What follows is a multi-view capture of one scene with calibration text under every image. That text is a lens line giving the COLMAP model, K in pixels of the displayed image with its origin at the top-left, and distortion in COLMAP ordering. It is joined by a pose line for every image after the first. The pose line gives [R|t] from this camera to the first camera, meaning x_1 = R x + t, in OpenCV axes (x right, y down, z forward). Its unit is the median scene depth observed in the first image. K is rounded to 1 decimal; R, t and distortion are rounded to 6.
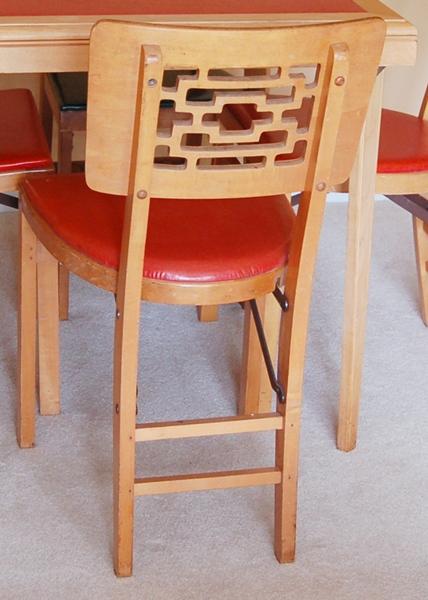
lens RADIAL K [[1698.7, 0, 213.4], [0, 1698.7, 295.4], [0, 0, 1]] dist [-0.123205, 0.000000]
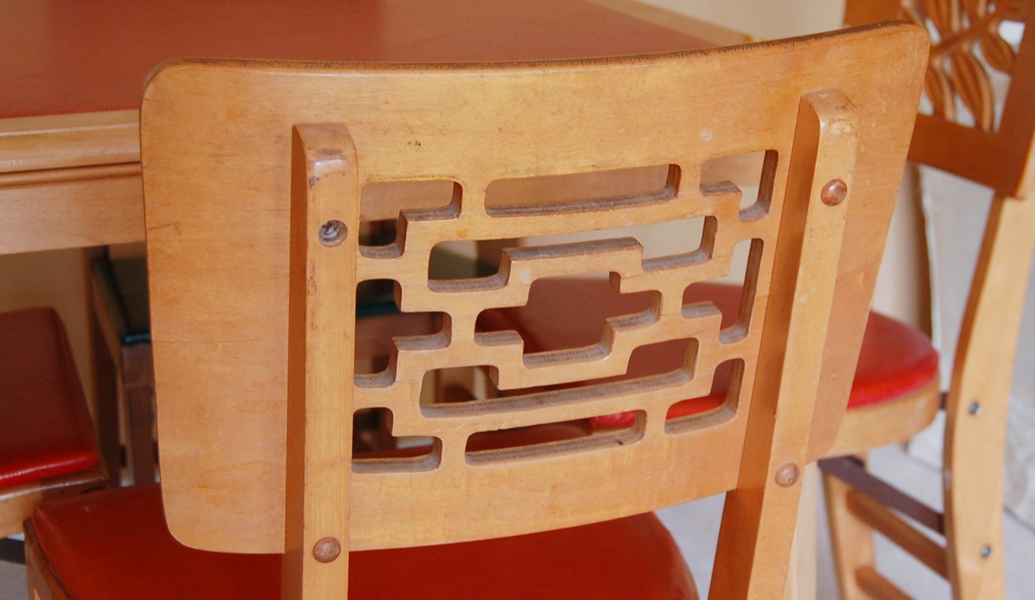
lens RADIAL K [[1559.3, 0, 516.7], [0, 1559.3, 309.2], [0, 0, 1]] dist [-0.011249, 0.000000]
pose [[0.989400, -0.086346, 0.116760, -0.035564], [0.100391, 0.987648, -0.120308, -0.064770], [-0.104929, 0.130754, 0.985846, 0.651268]]
